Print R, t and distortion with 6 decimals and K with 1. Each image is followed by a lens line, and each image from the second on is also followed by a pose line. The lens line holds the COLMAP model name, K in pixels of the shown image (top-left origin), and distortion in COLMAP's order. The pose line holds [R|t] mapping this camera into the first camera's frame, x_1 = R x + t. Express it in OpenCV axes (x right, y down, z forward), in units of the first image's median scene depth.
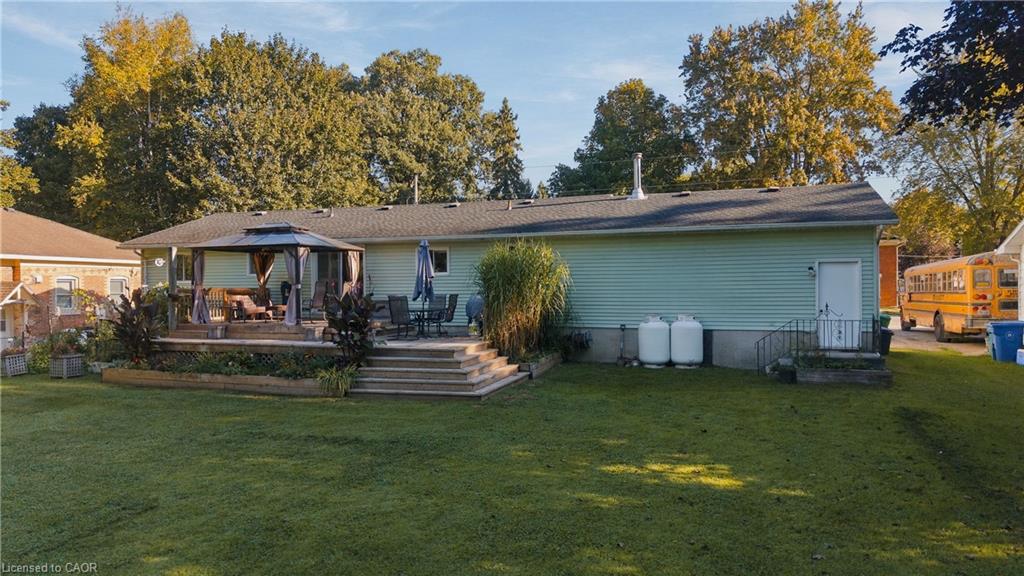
lens RADIAL K [[688.3, 0, 510.0], [0, 688.3, 285.2], [0, 0, 1]] dist [0.045142, -0.068537]
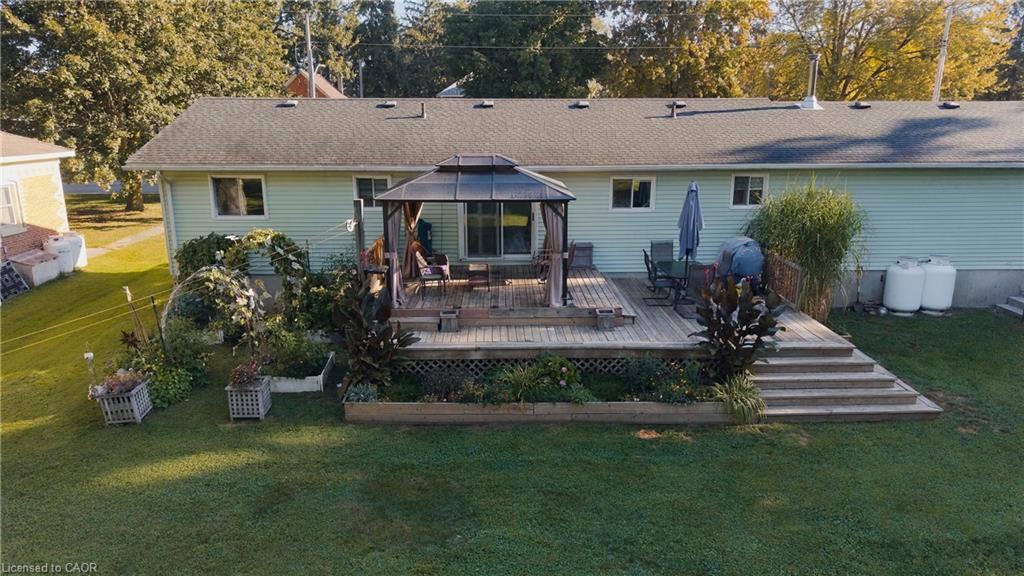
lens RADIAL K [[688.3, 0, 510.0], [0, 688.3, 285.2], [0, 0, 1]] dist [0.045142, -0.068537]
pose [[0.935800, -0.080174, 0.343294, -0.547955], [-0.005817, 0.970152, 0.242427, -0.129984], [-0.352484, -0.228860, 0.907402, 0.296024]]
